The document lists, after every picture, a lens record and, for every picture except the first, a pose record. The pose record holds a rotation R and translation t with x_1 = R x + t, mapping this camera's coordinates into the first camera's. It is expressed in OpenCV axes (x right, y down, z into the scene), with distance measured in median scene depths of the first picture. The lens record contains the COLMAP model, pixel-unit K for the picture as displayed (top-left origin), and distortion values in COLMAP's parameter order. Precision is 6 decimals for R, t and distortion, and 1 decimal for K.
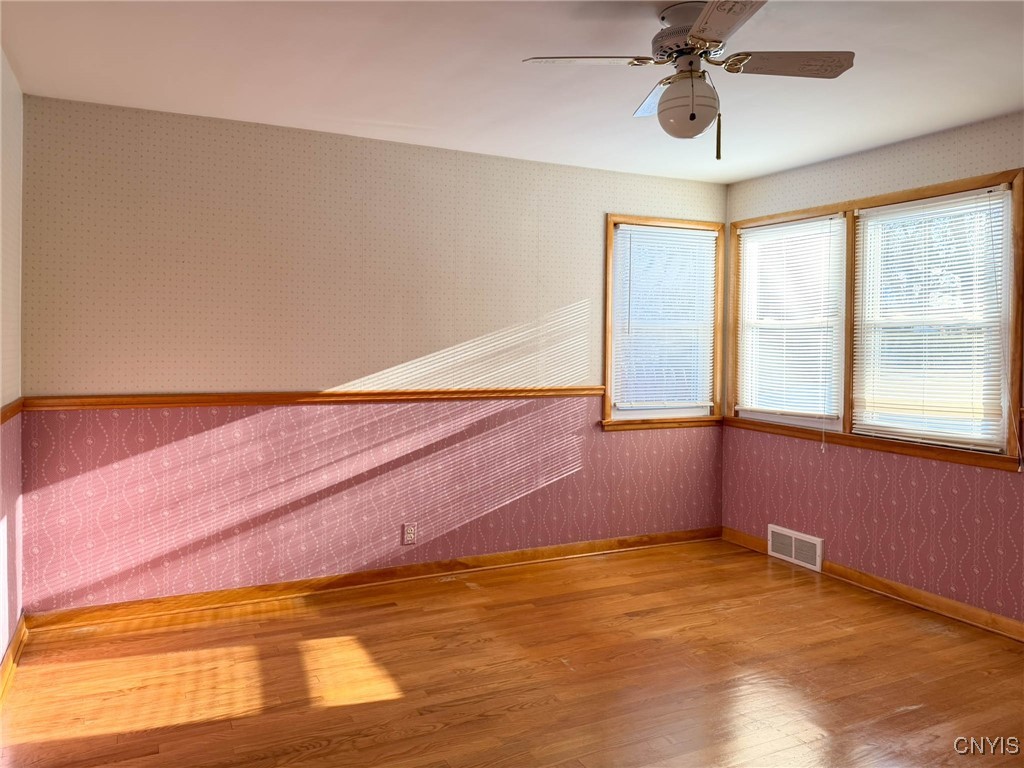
lens RADIAL K [[774.3, 0, 510.0], [0, 774.3, 381.2], [0, 0, 1]] dist [0.040972, -0.090396]
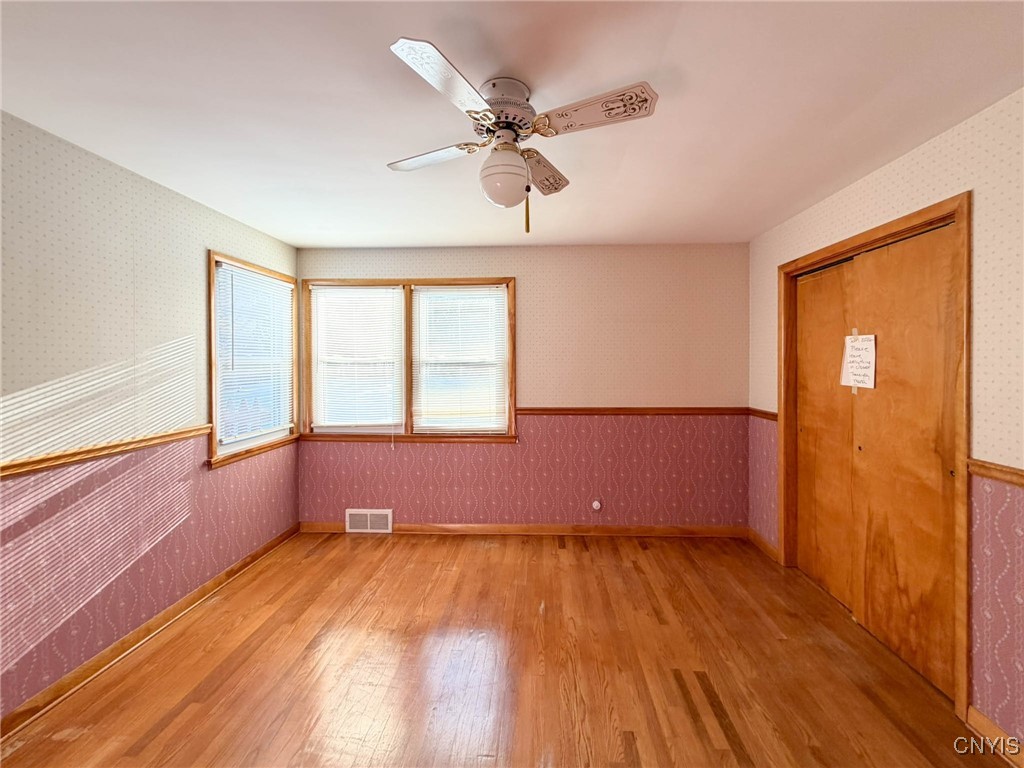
lens RADIAL K [[424.9, 0, 526.3], [0, 424.9, 370.1], [0, 0, 1]] dist [-0.000398, -0.000676]
pose [[0.464790, -0.027317, 0.884999, -0.171891], [0.049121, 0.998780, 0.005031, -0.046489], [-0.884057, 0.041134, 0.465565, 0.400625]]
